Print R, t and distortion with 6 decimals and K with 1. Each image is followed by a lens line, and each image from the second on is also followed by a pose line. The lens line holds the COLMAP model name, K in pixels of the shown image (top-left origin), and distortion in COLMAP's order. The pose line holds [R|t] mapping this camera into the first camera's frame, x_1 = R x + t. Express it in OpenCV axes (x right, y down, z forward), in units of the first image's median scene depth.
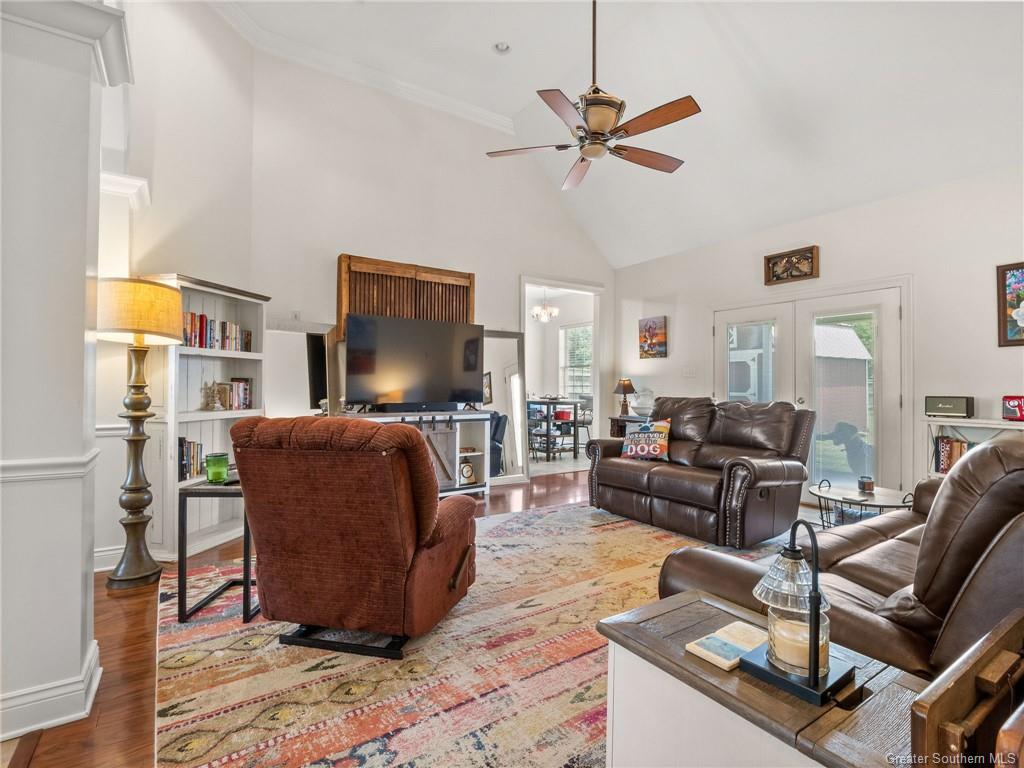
lens RADIAL K [[501.8, 0, 512.8], [0, 501.8, 382.2], [0, 0, 1]] dist [-0.017921, 0.003948]
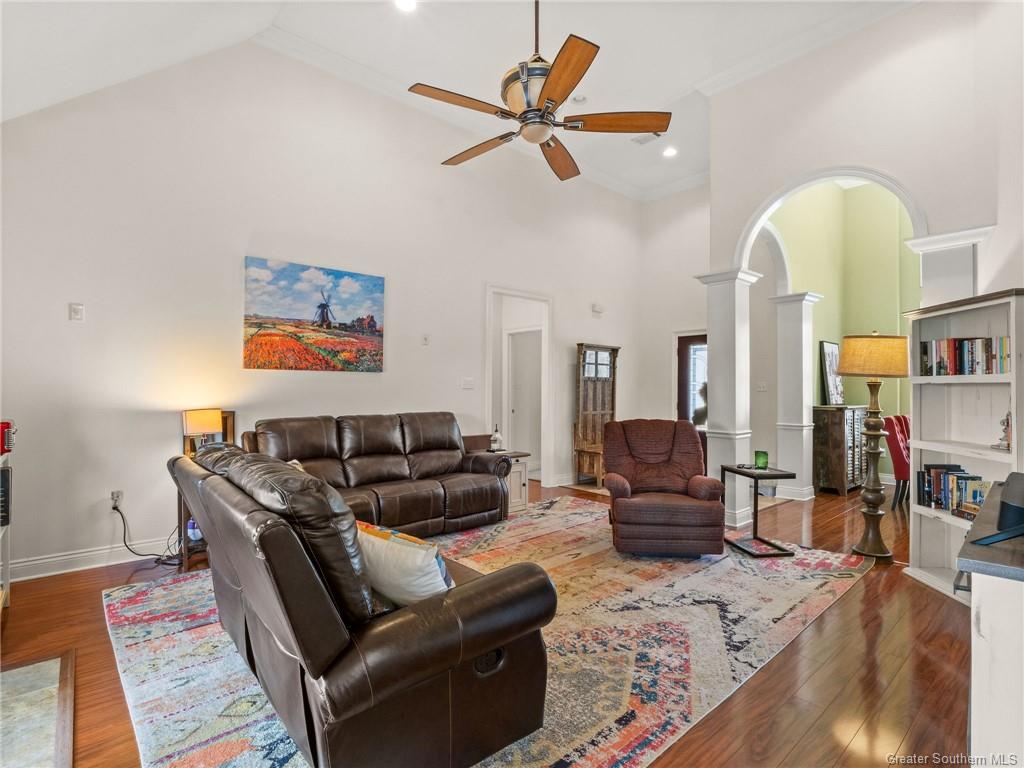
lens RADIAL K [[501.8, 0, 511.7], [0, 501.8, 383.0], [0, 0, 1]] dist [-0.017921, 0.003948]
pose [[-0.991973, -0.008877, -0.126139, 0.295468], [-0.007473, 0.999905, -0.011600, -0.035508], [0.126230, -0.010564, -0.991945, 1.776422]]
